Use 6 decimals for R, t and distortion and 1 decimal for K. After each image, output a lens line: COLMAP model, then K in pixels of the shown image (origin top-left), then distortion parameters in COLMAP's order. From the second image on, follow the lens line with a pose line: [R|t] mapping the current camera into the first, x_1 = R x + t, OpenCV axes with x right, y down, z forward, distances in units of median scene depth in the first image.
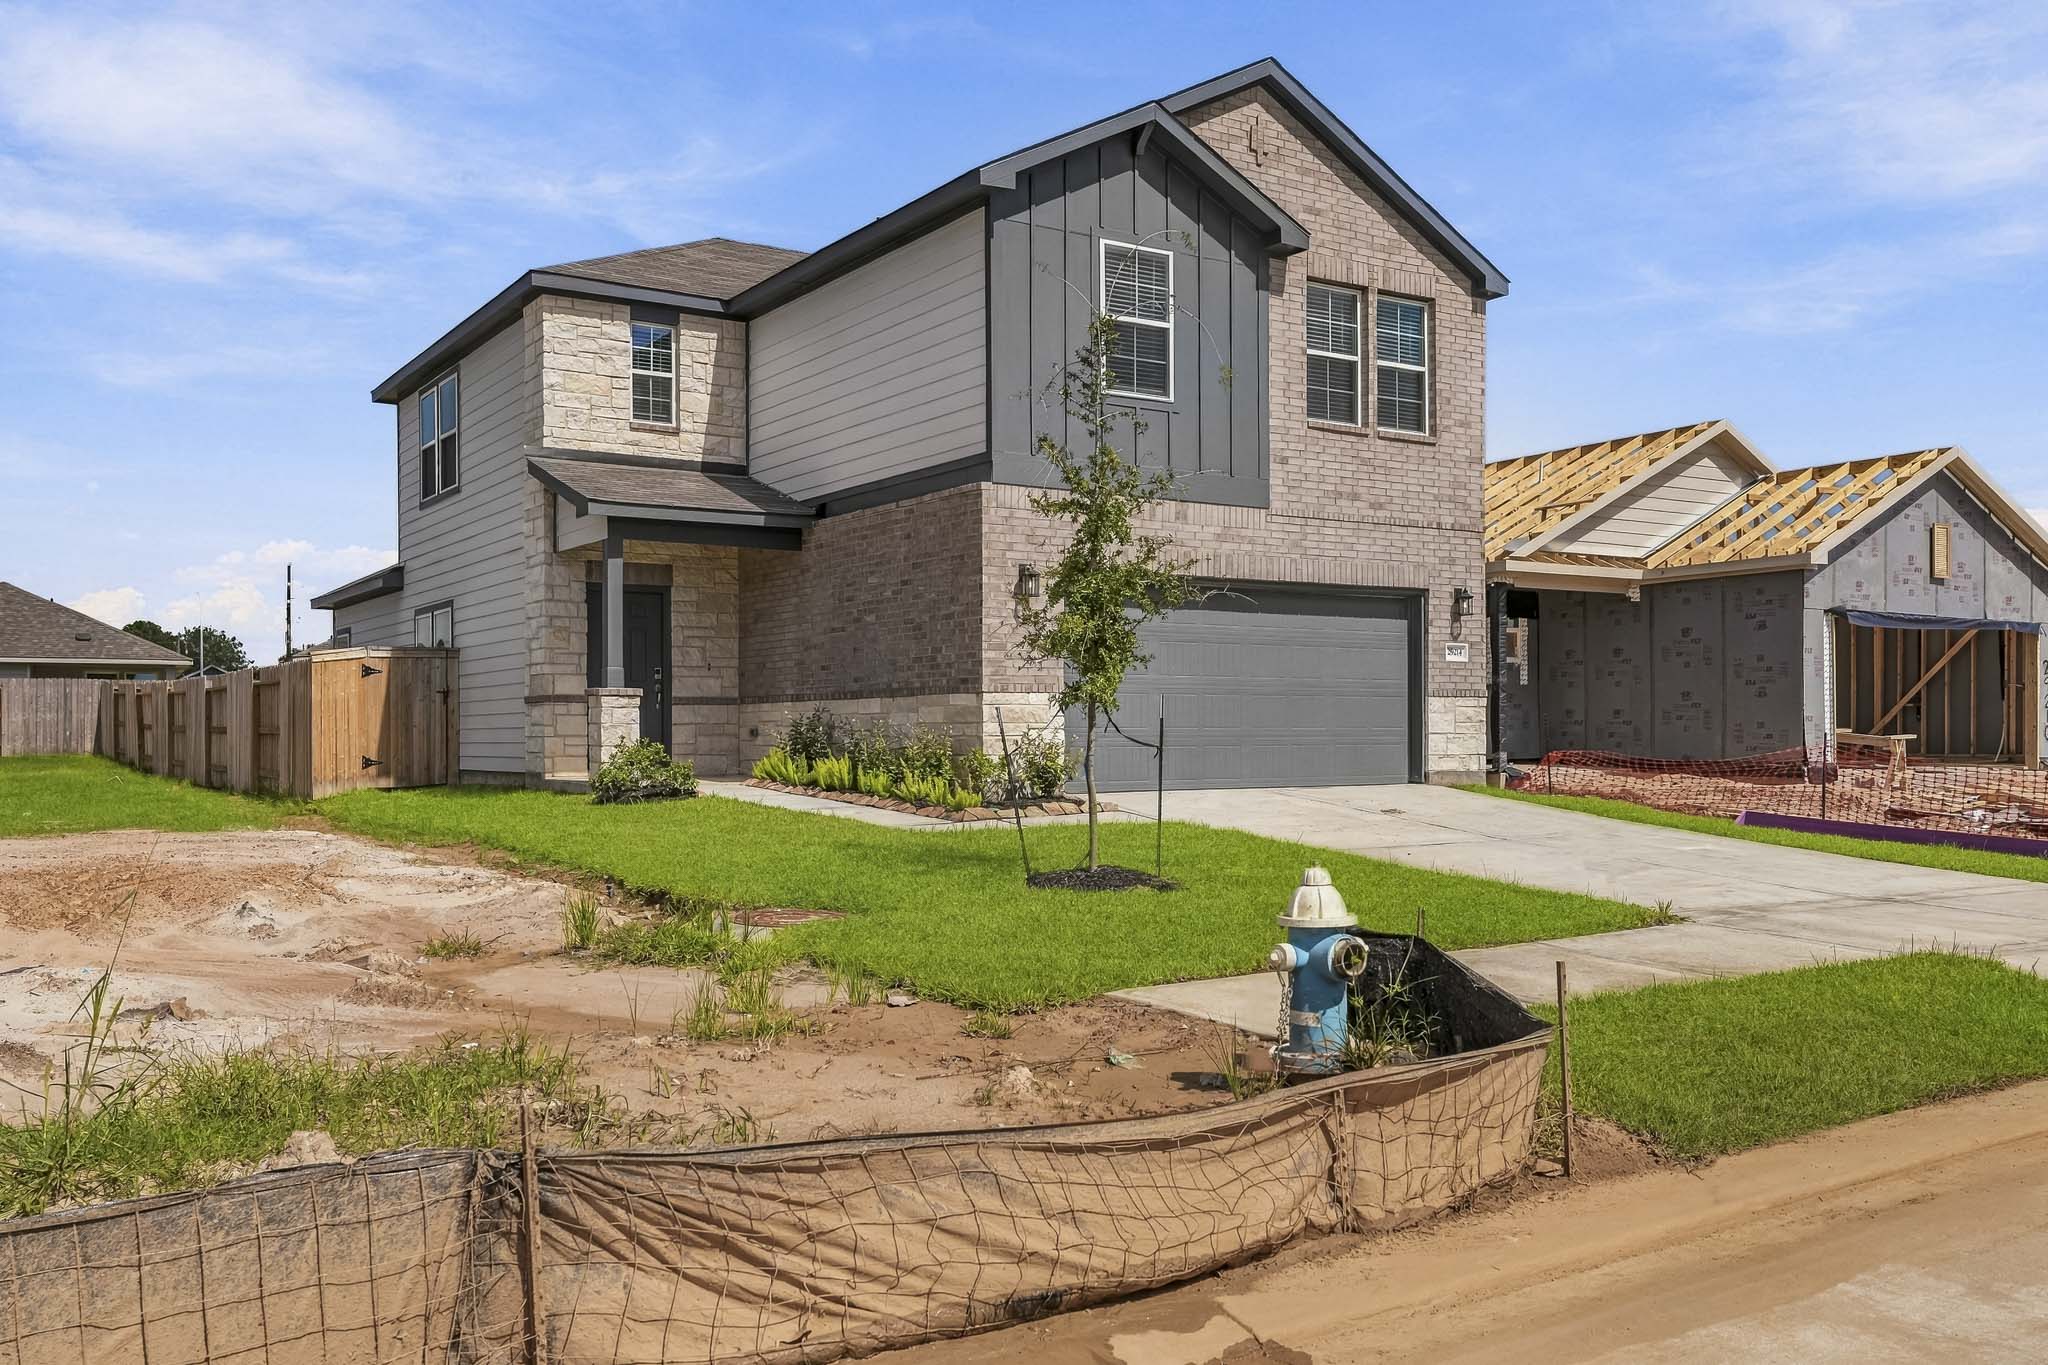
lens RADIAL K [[939.5, 0, 1030.7], [0, 939.5, 680.1], [0, 0, 1]] dist [0.001179, 0.000251]
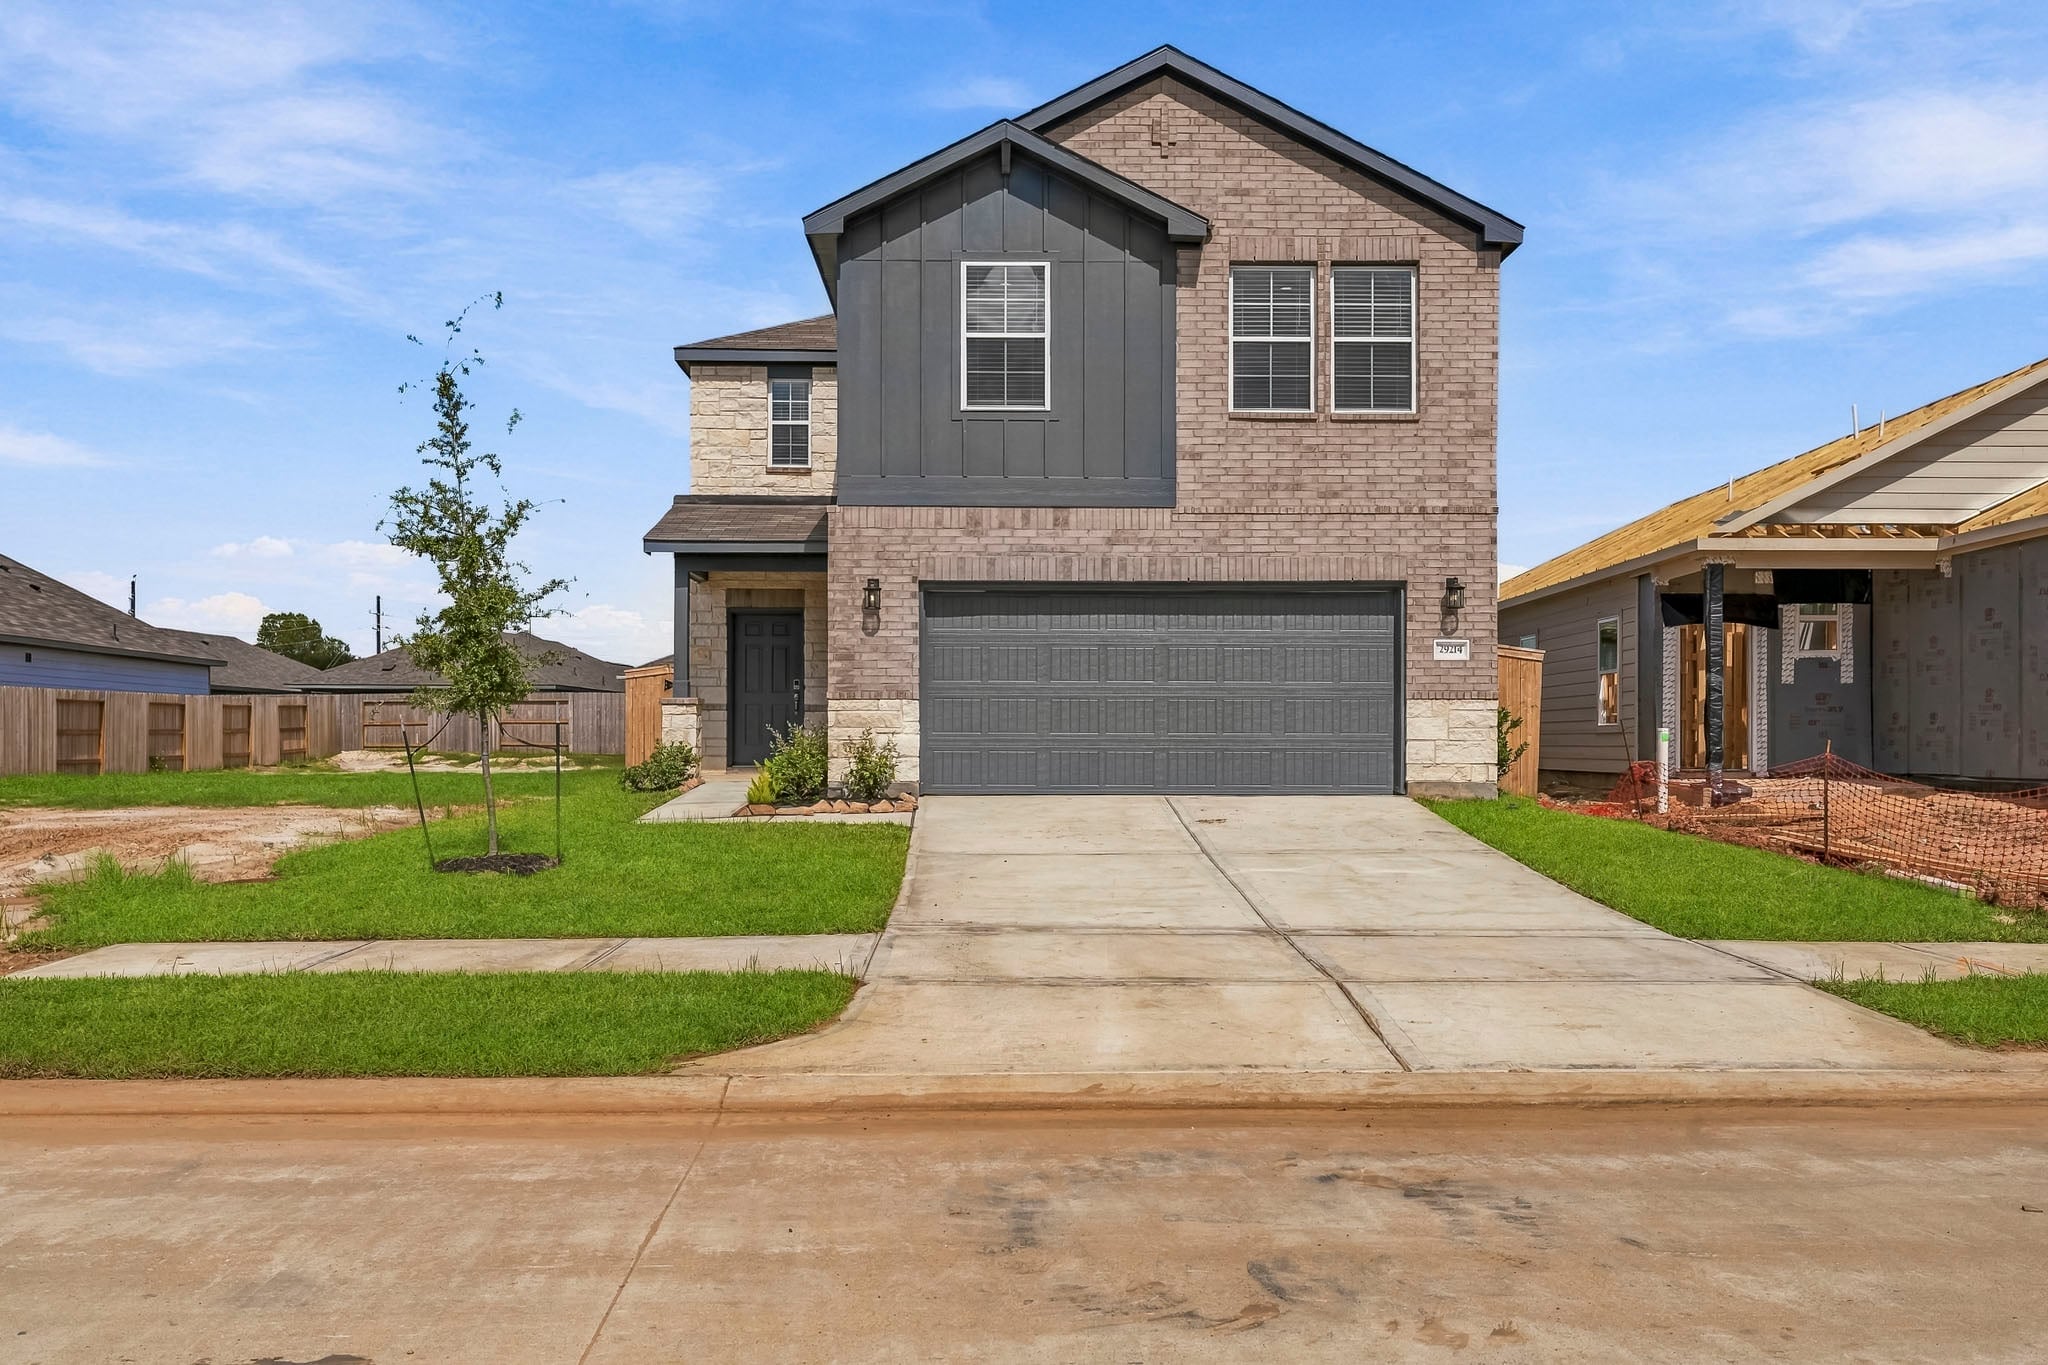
lens RADIAL K [[913.0, 0, 1014.6], [0, 913.0, 682.9], [0, 0, 1]] dist [0.001193, 0.000234]
pose [[0.952824, -0.014737, -0.303165, 0.339316], [0.013166, 0.999887, -0.007226, 0.002986], [0.303238, 0.002893, 0.952911, 0.045846]]
